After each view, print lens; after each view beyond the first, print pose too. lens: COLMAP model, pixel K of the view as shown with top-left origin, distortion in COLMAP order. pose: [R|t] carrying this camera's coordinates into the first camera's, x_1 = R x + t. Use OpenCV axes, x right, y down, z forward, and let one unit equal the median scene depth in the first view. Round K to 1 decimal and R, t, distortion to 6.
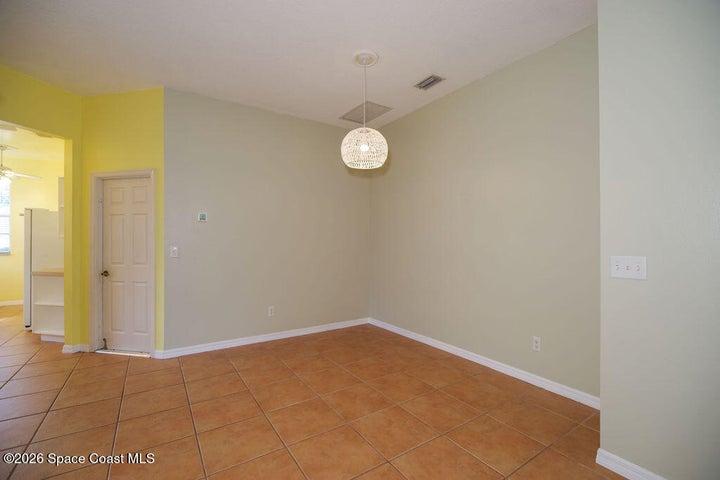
lens RADIAL K [[316.0, 0, 360.2], [0, 316.0, 238.4], [0, 0, 1]] dist [-0.007581, -0.000208]
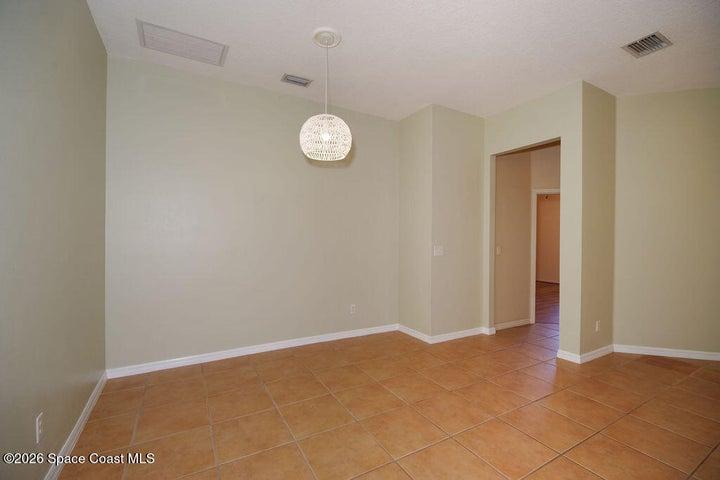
lens RADIAL K [[316.0, 0, 360.2], [0, 316.0, 238.4], [0, 0, 1]] dist [-0.007581, -0.000208]
pose [[0.065962, -0.001681, 0.997821, -0.881231], [-0.009379, 0.999953, 0.002305, 0.001194], [-0.997778, -0.009510, 0.065943, 0.839593]]
